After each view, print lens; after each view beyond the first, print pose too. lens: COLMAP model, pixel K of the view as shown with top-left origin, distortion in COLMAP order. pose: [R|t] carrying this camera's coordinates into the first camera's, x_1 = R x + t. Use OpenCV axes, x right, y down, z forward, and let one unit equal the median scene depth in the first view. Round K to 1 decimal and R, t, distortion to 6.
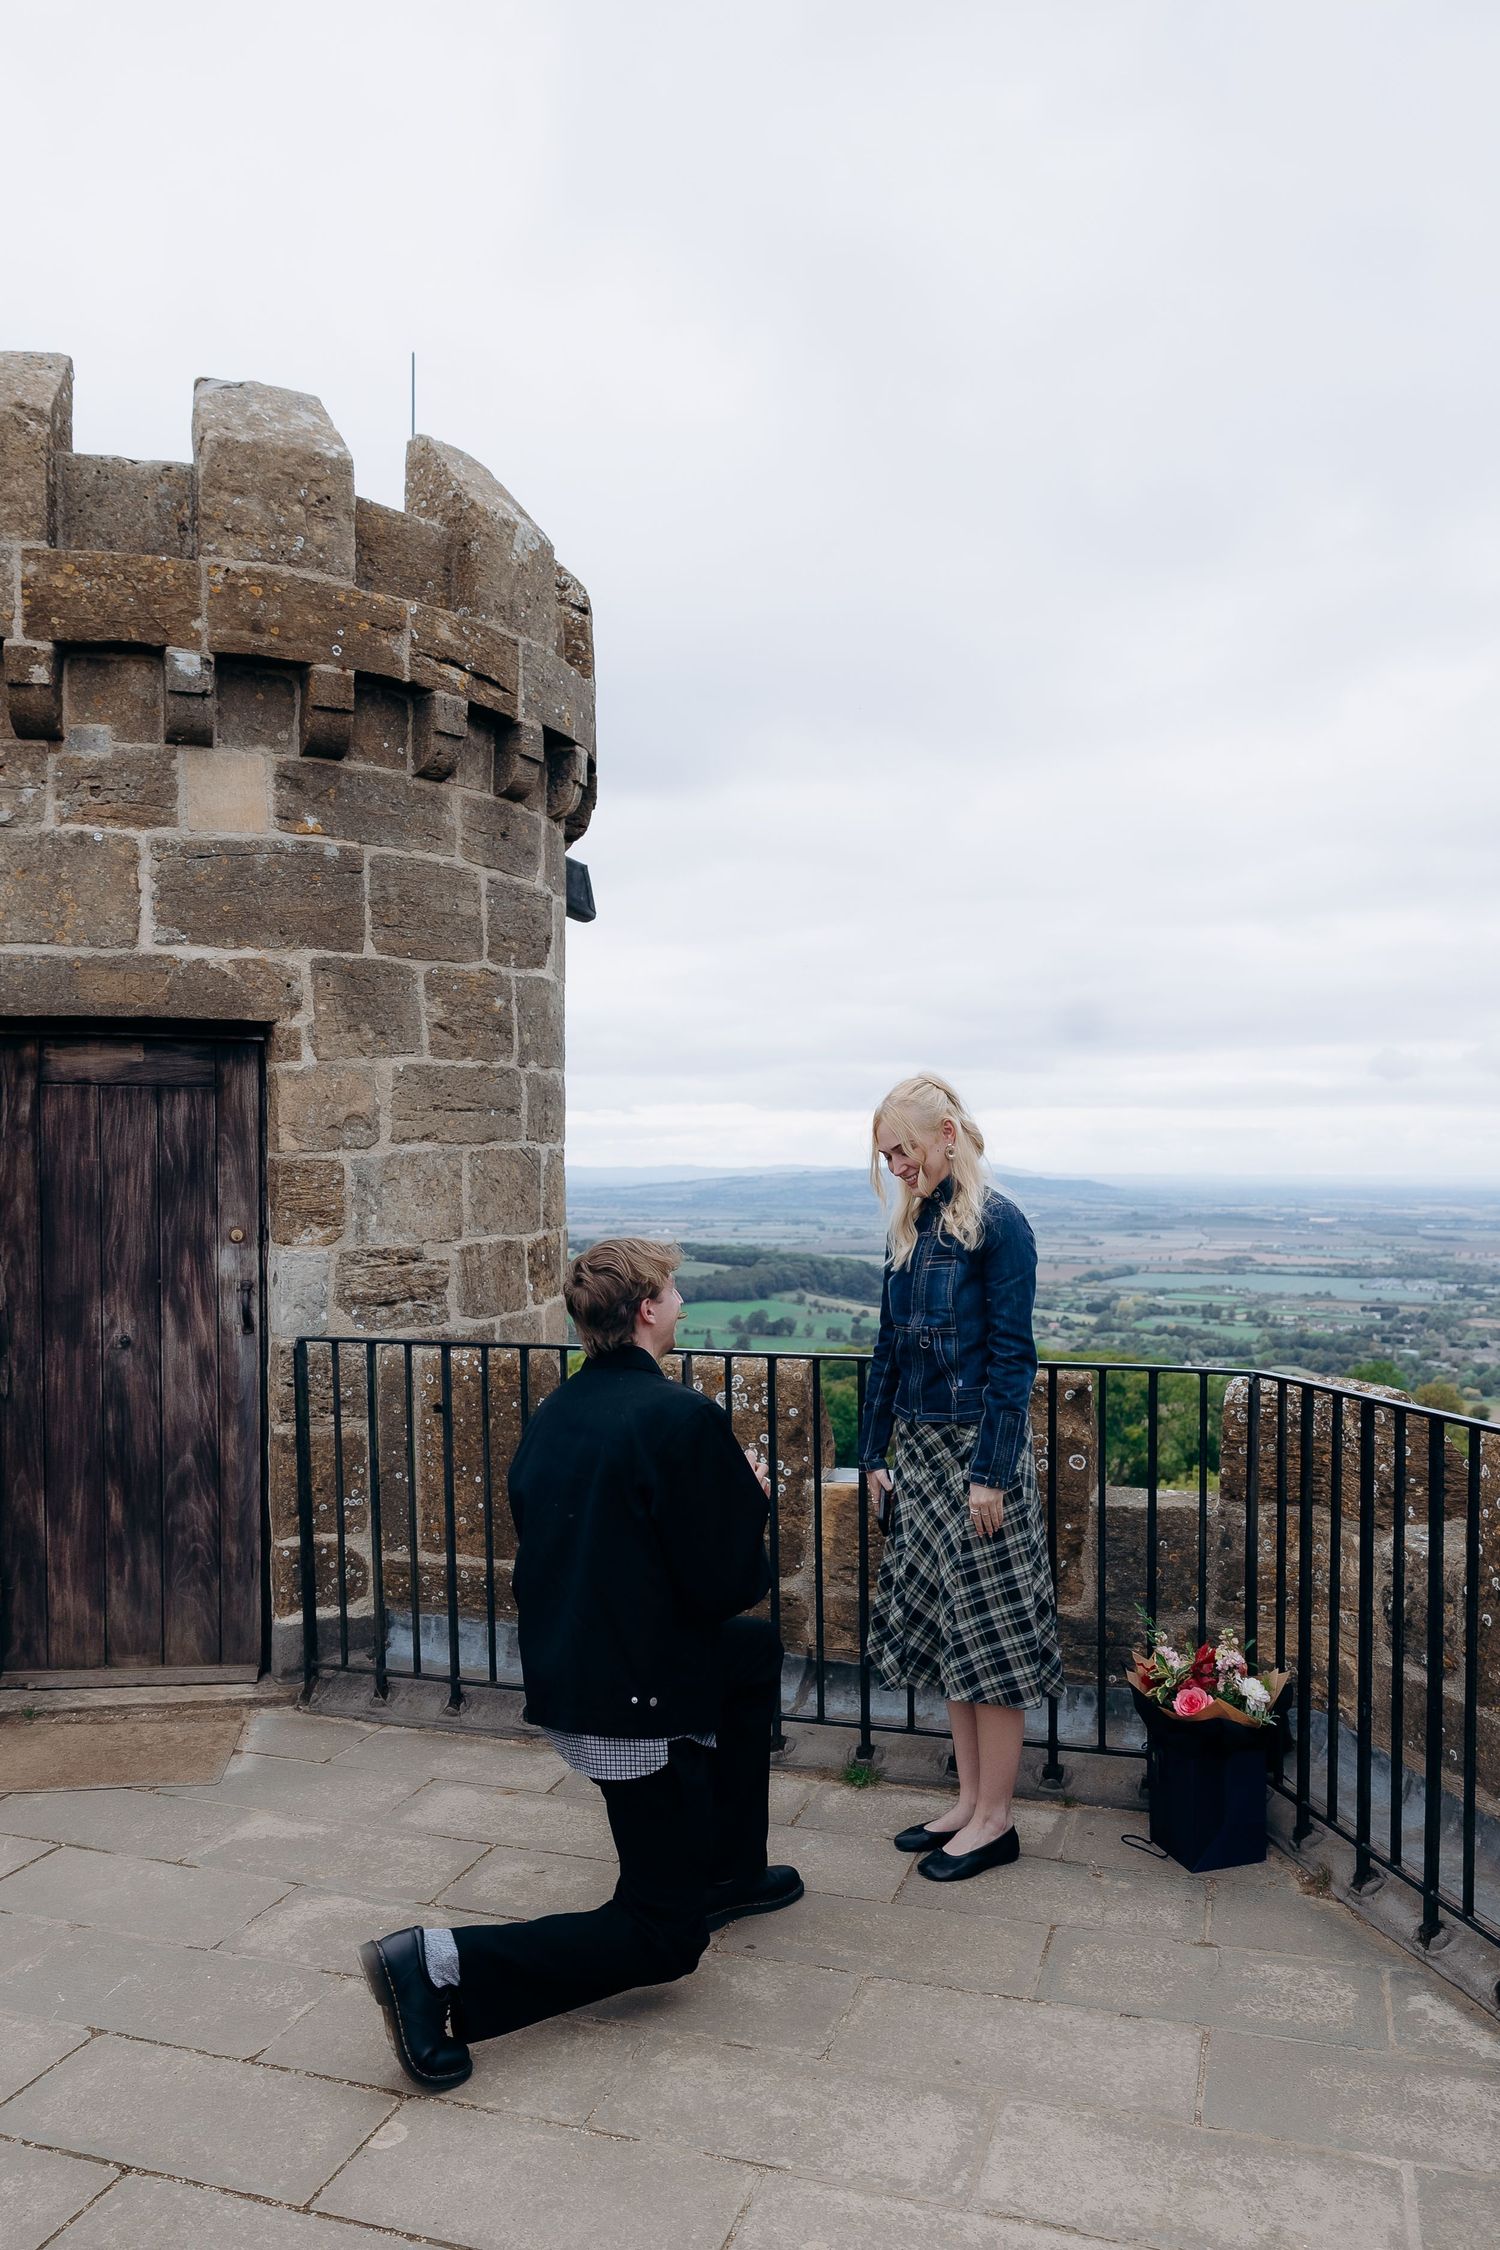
lens RADIAL K [[1791.3, 0, 718.1], [0, 1791.3, 1255.5], [0, 0, 1]] dist [0.035014, 0.008619]
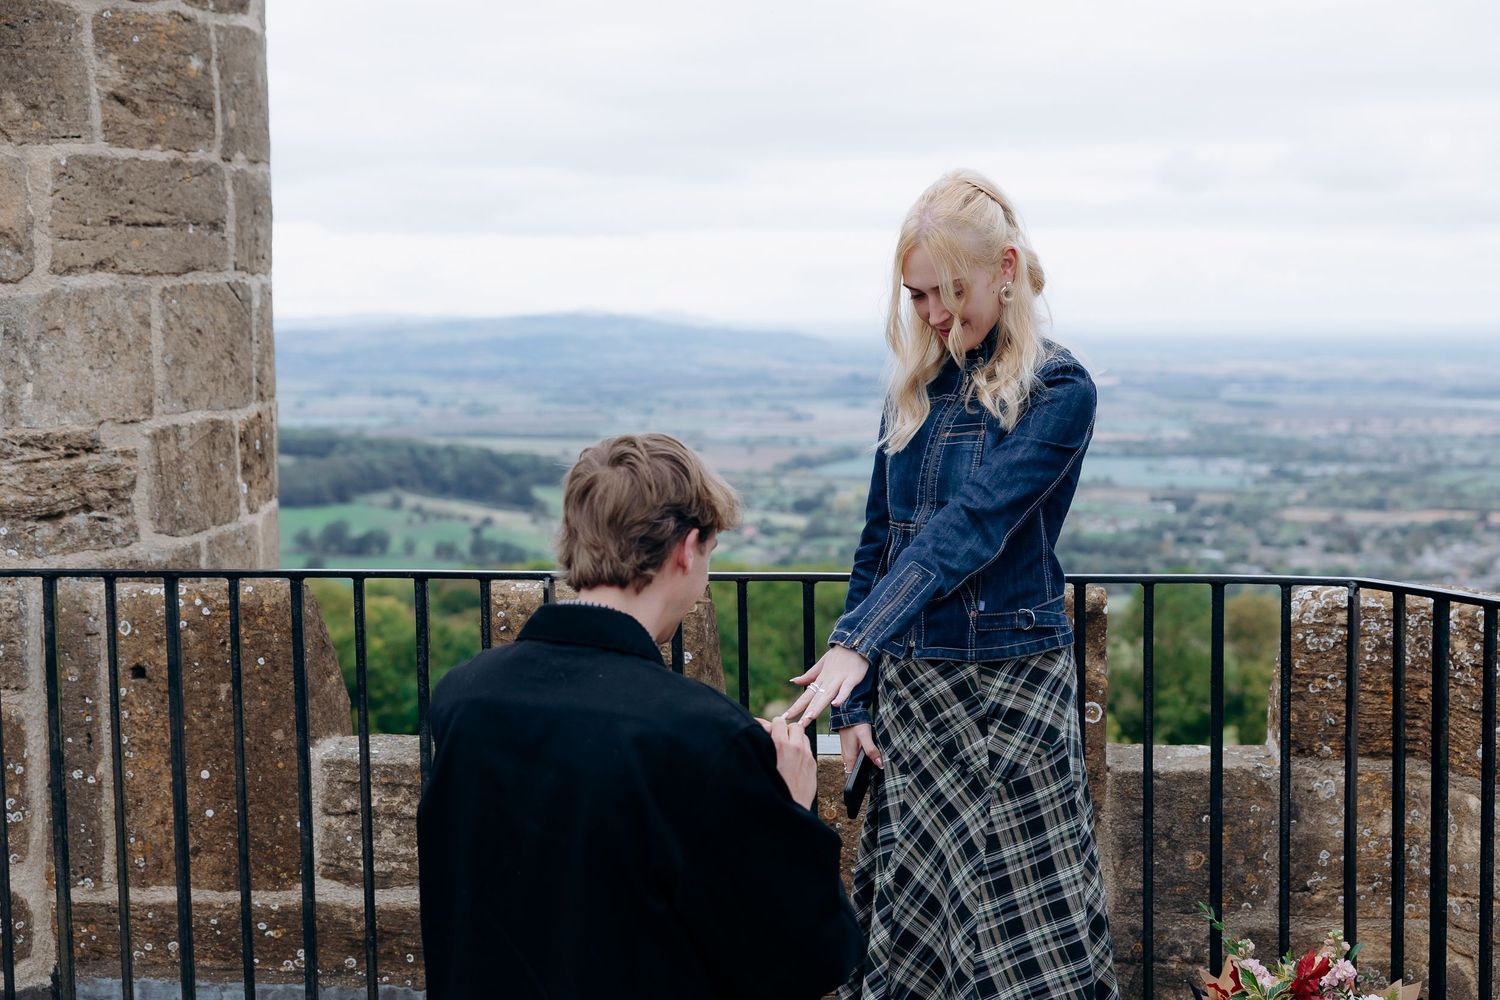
lens RADIAL K [[2501.9, 0, 750.0], [0, 2501.9, 500.0], [0, 0, 1]] dist [0.059458, 0.033820]
pose [[0.978538, -0.022341, 0.204854, -0.125966], [0.017396, 0.999513, 0.025911, 0.000977], [-0.205333, -0.021791, 0.978450, 0.039658]]
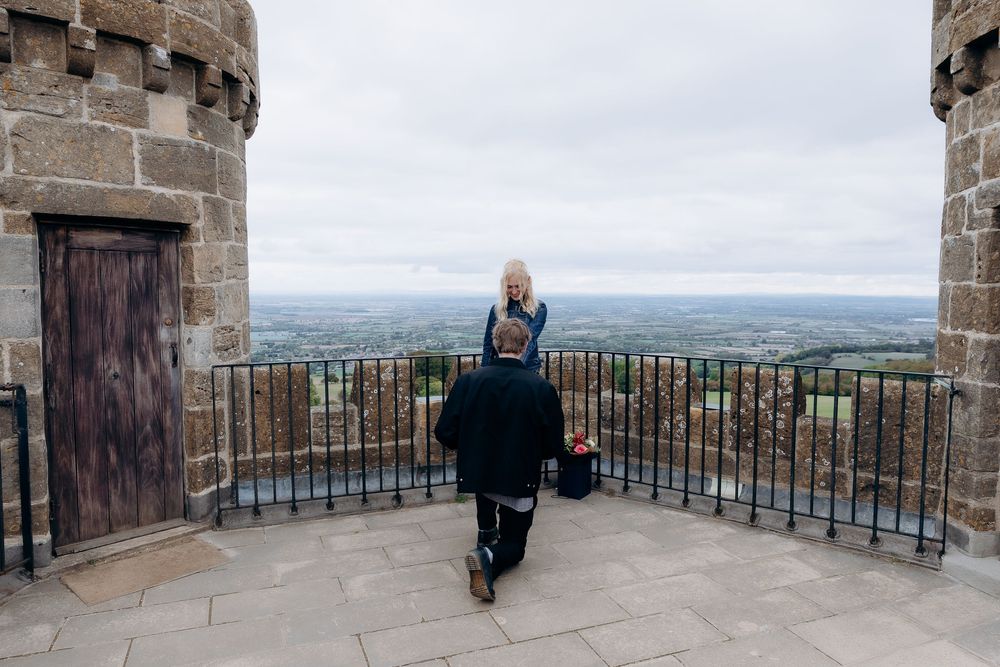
lens RADIAL K [[743.3, 0, 496.0], [0, 743.3, 344.7], [0, 0, 1]] dist [0.053695, 0.002992]
pose [[0.736569, -0.056946, 0.673961, -0.583450], [0.037988, 0.998360, 0.042838, -0.007715], [-0.675295, -0.005951, 0.737524, 0.065859]]
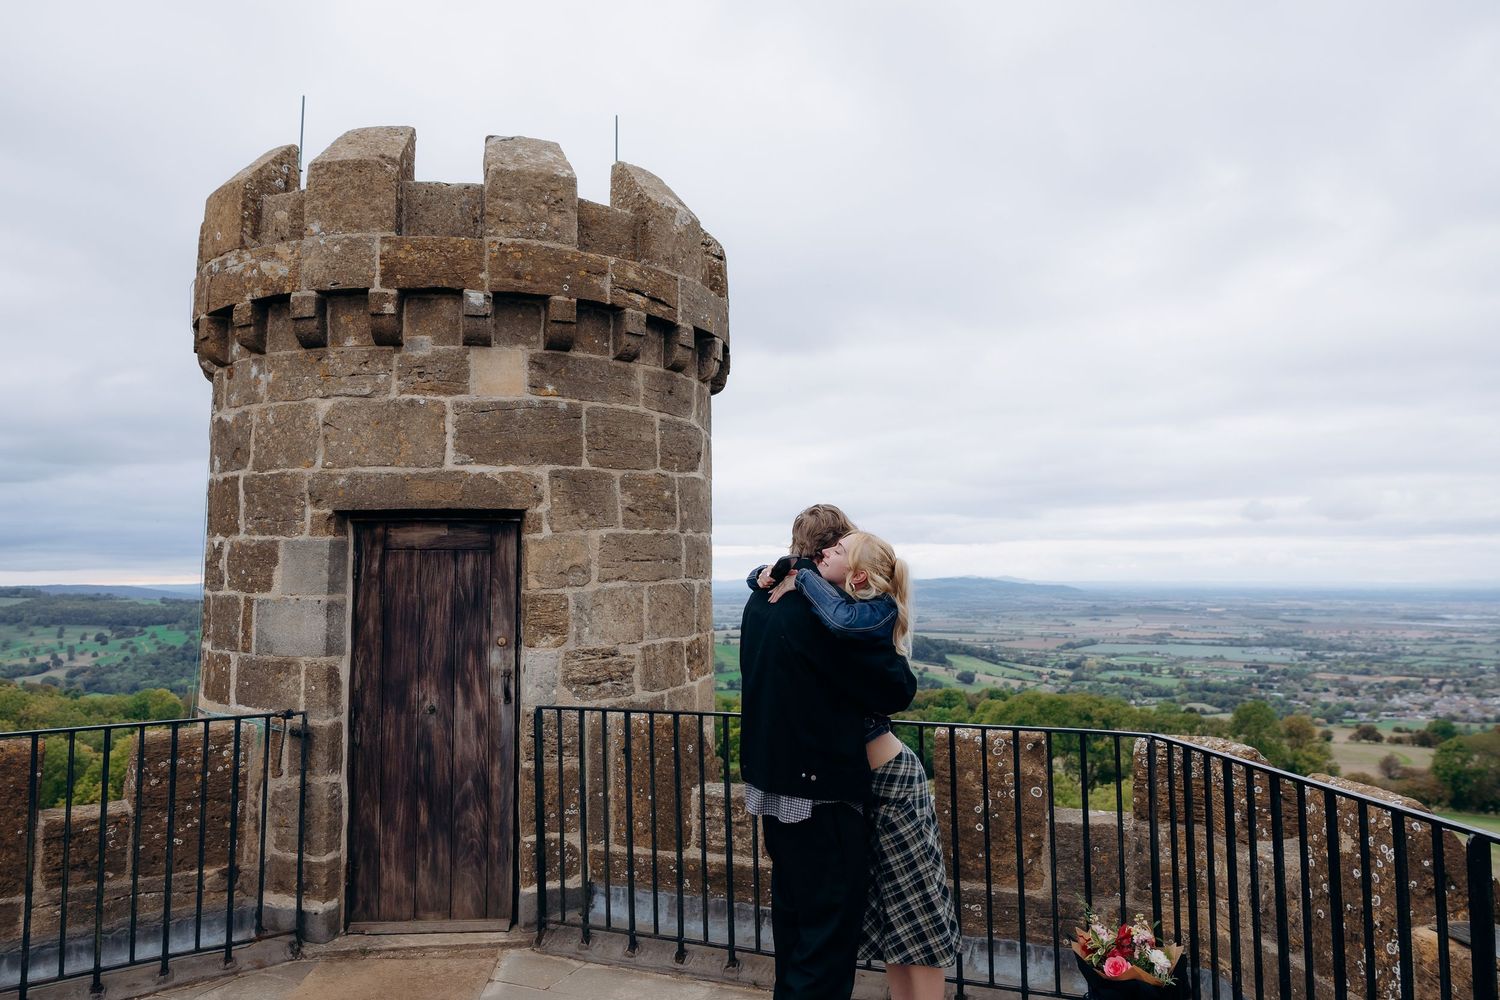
lens RADIAL K [[1081.3, 0, 752.2], [0, 1081.3, 512.7], [0, 0, 1]] dist [0.032787, -0.006529]
pose [[0.996772, -0.016001, -0.078671, 0.033634], [0.007351, 0.994010, -0.109038, -0.018479], [0.079945, 0.108108, 0.990920, 0.044250]]
